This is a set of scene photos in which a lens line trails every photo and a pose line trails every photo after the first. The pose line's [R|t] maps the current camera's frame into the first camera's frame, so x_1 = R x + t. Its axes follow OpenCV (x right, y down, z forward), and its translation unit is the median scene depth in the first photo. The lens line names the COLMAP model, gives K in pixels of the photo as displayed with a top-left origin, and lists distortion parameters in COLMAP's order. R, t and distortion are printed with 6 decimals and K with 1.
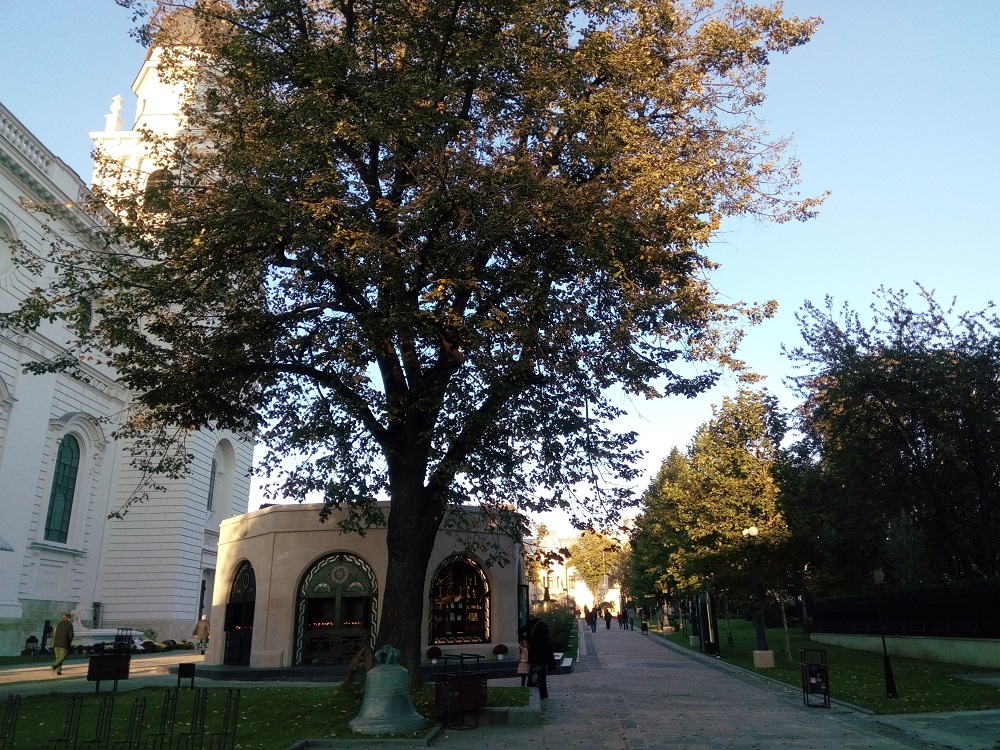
lens RADIAL K [[809.6, 0, 500.0], [0, 809.6, 375.0], [0, 0, 1]] dist [0.235584, -0.414986]
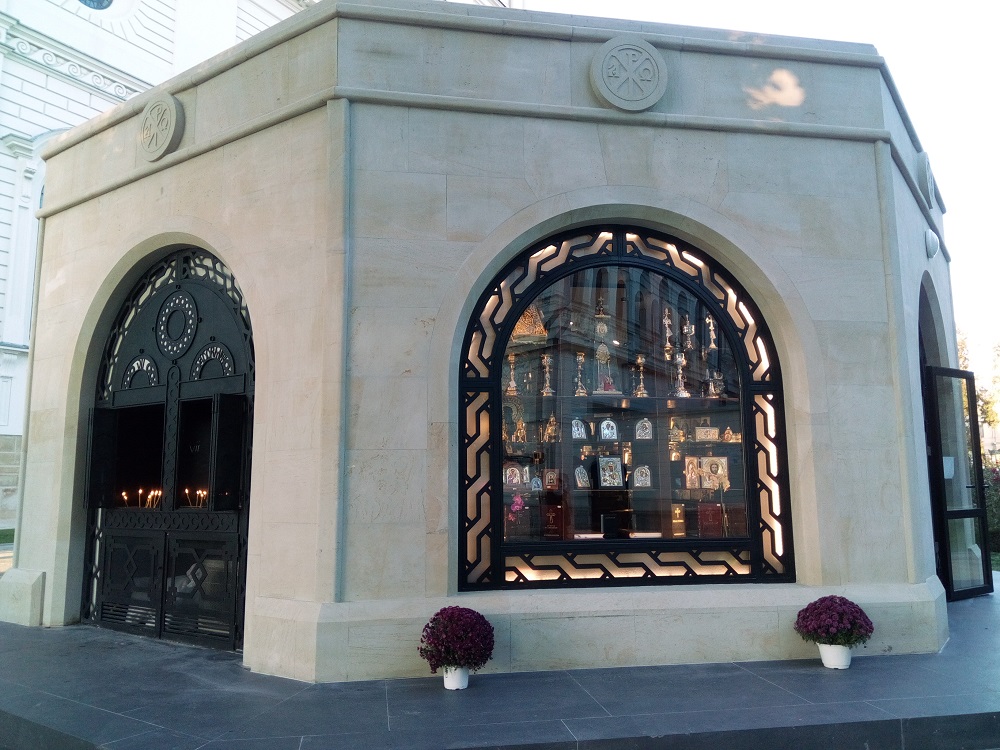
lens RADIAL K [[731.0, 0, 438.5], [0, 731.0, 394.6], [0, 0, 1]] dist [0.002228, 0.002616]
pose [[0.847382, -0.051708, -0.528459, 0.015875], [0.151906, 0.977258, 0.147958, 0.233586], [0.508791, -0.205653, 0.835966, 0.806560]]
